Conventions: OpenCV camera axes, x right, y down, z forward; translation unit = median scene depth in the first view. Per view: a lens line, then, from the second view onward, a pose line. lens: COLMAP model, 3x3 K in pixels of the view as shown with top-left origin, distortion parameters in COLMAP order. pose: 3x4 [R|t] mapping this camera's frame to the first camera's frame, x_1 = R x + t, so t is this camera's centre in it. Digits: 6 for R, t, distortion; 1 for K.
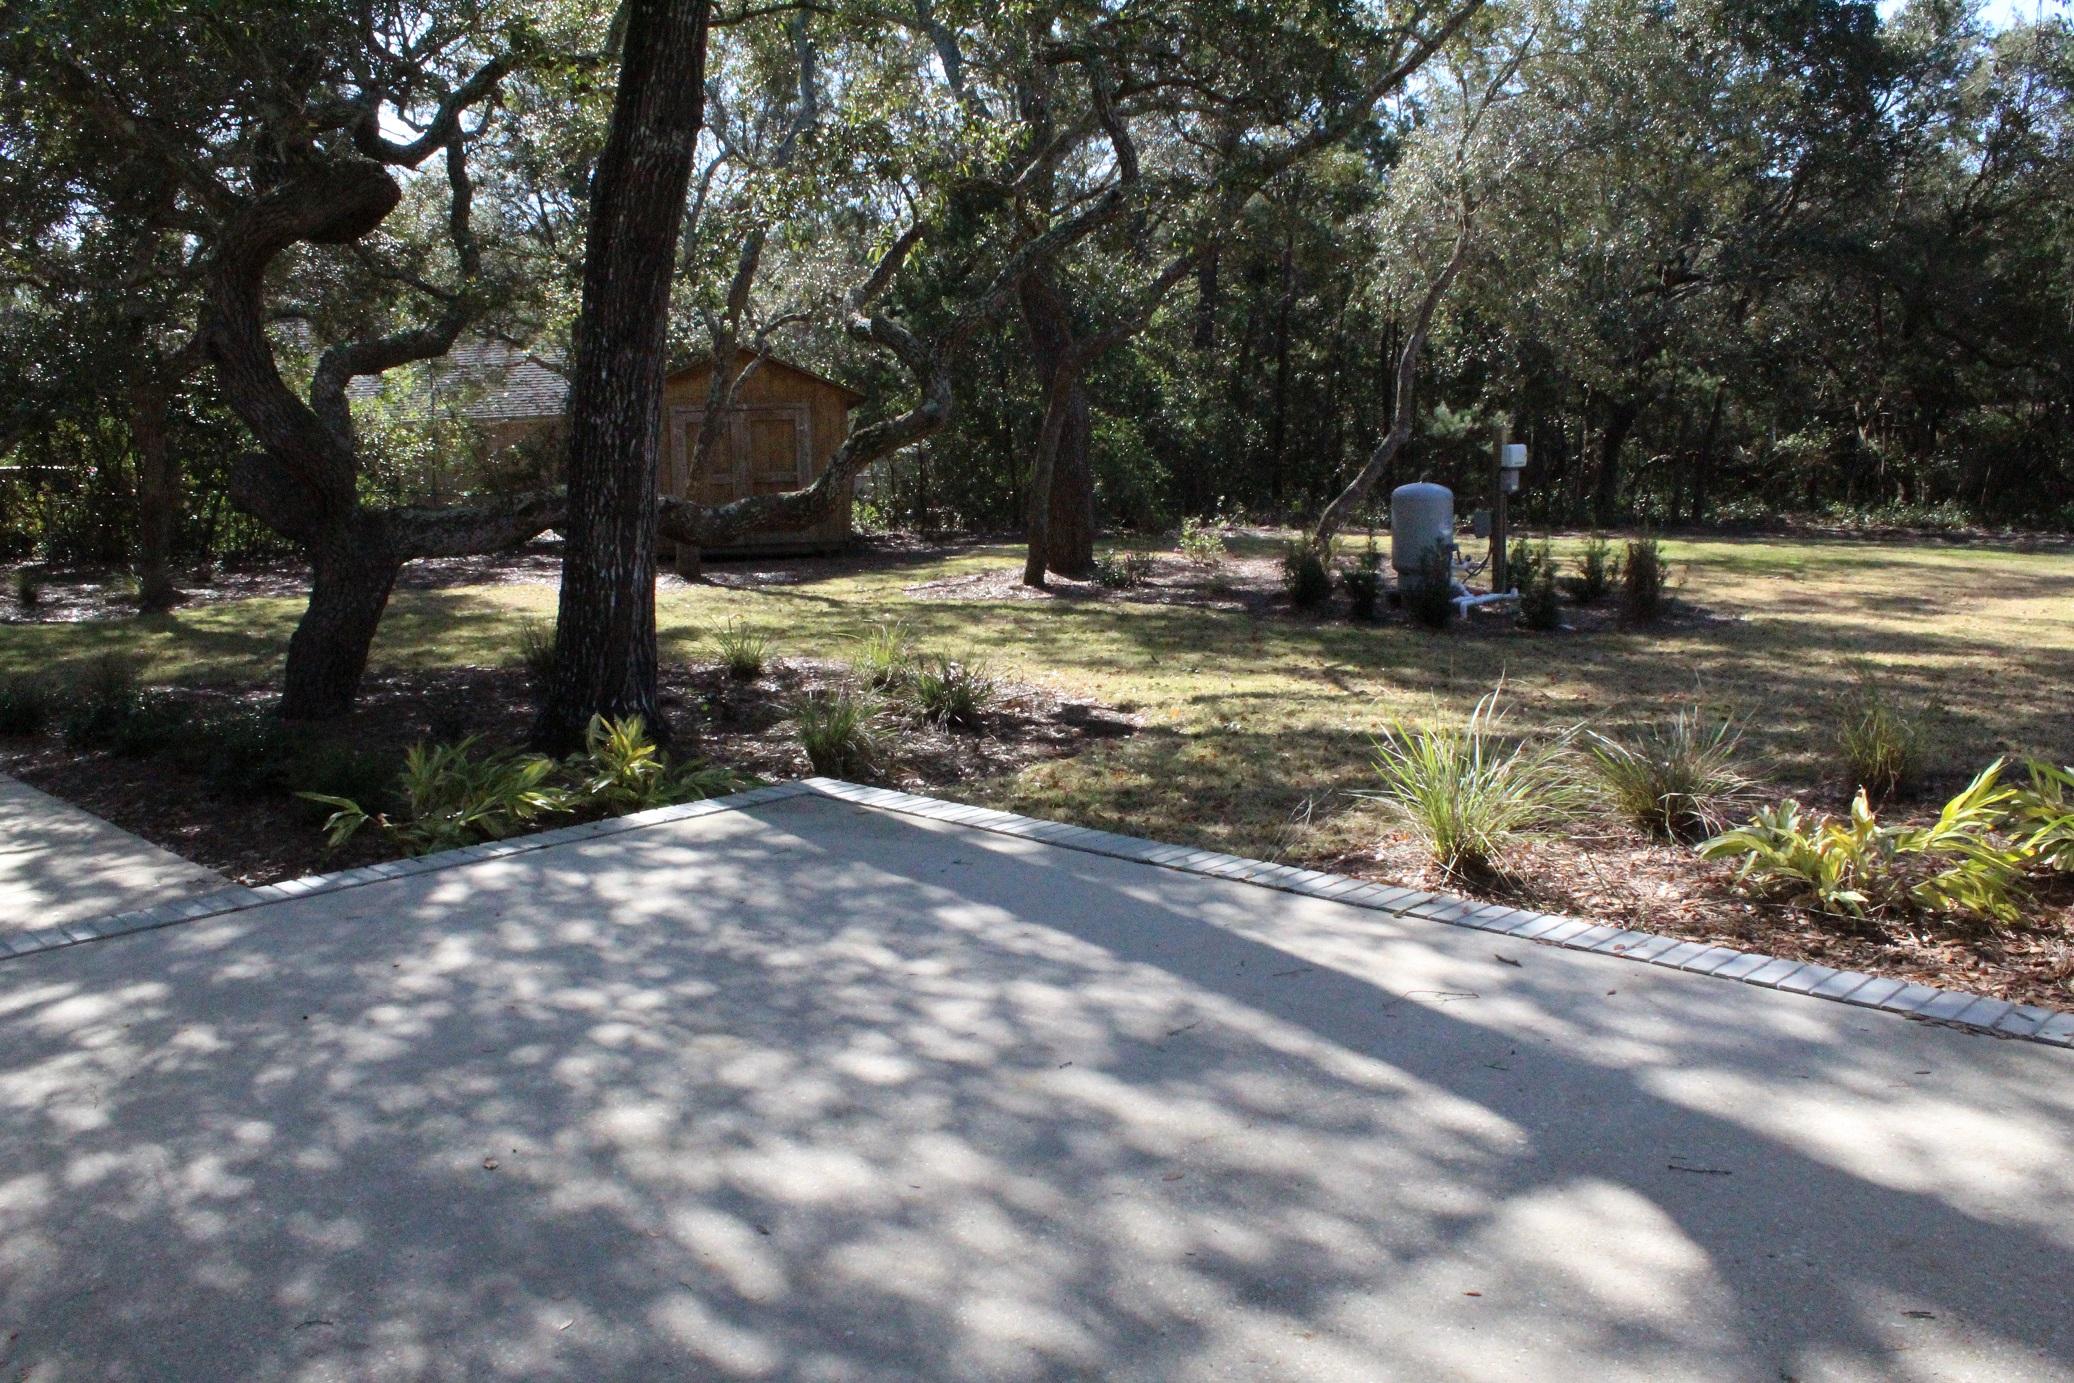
lens RADIAL K [[1773.9, 0, 1032.5], [0, 1773.9, 691.1], [0, 0, 1]] dist [-0.154537, 0.137310]
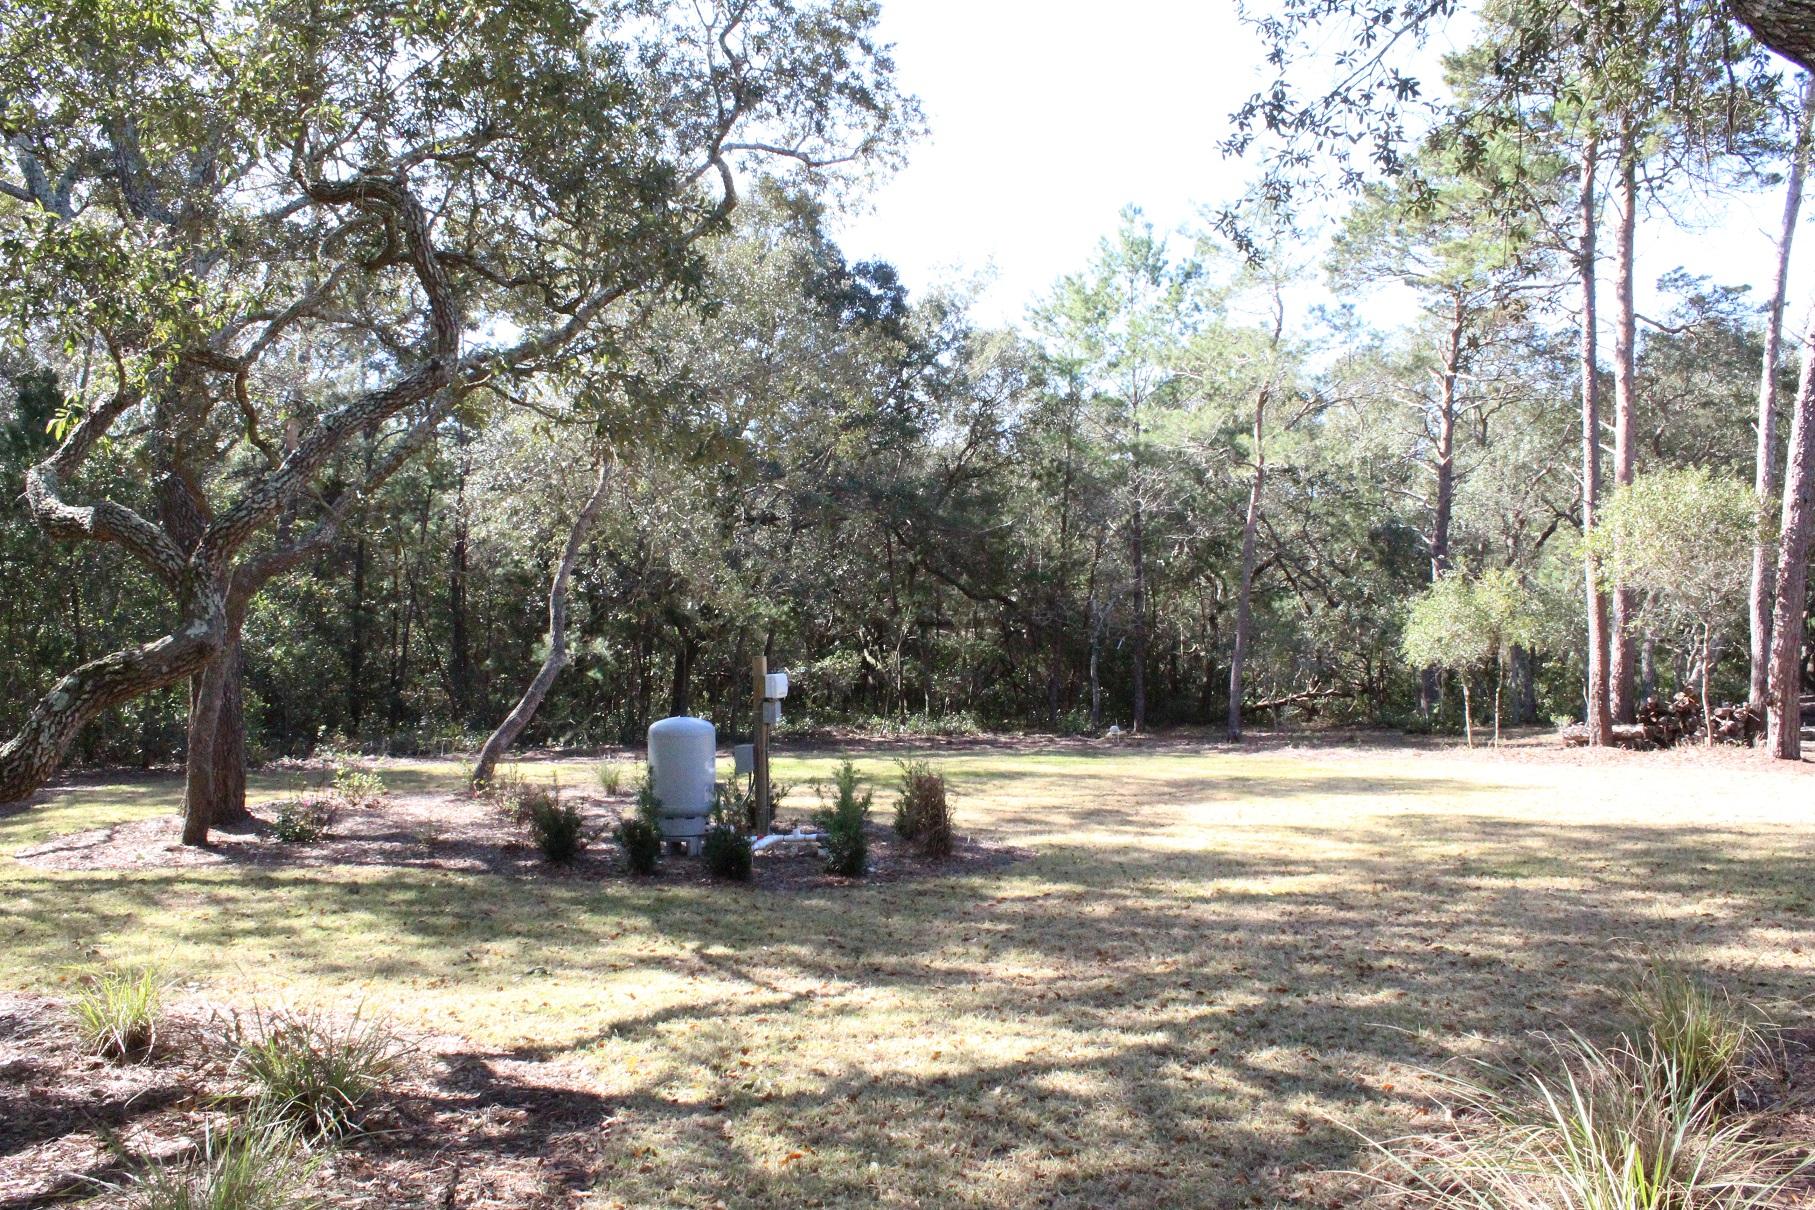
lens RADIAL K [[1552.4, 0, 916.9], [0, 1552.4, 602.1], [0, 0, 1]] dist [-0.154537, 0.137310]
pose [[0.858308, 0.016457, 0.512871, -0.073242], [0.076734, 0.984131, -0.159996, -0.033220], [-0.507365, 0.176681, 0.843425, 0.212176]]
